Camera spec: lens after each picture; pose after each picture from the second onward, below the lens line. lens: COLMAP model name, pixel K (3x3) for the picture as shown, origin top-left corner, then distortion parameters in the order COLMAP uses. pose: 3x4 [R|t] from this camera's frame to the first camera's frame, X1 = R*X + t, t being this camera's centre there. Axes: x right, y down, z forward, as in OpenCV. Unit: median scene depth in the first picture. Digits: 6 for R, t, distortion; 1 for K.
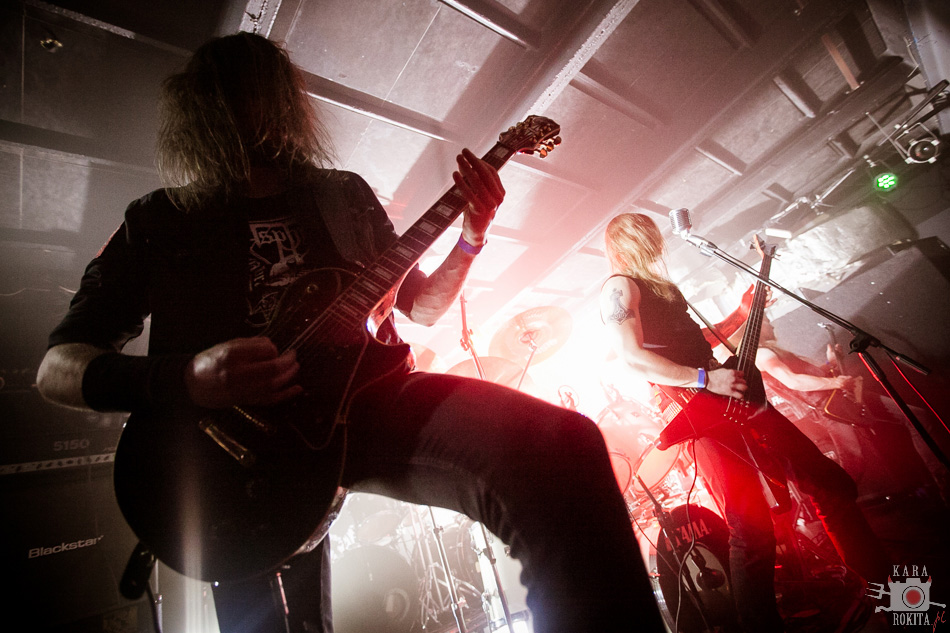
lens RADIAL K [[472.0, 0, 469.4], [0, 472.0, 295.2], [0, 0, 1]] dist [0.031616, -0.000337]
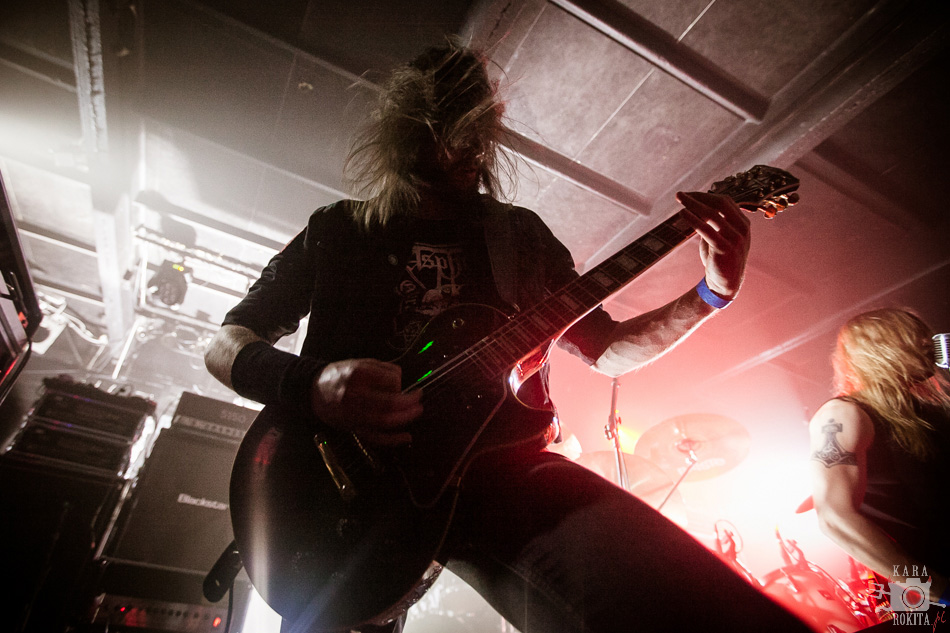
lens RADIAL K [[472.0, 0, 469.4], [0, 472.0, 295.2], [0, 0, 1]] dist [0.031616, -0.000337]
pose [[0.925382, 0.193486, -0.325933, -0.028993], [-0.236706, 0.966602, -0.098241, 0.013973], [0.296039, 0.168060, 0.940275, 0.133584]]
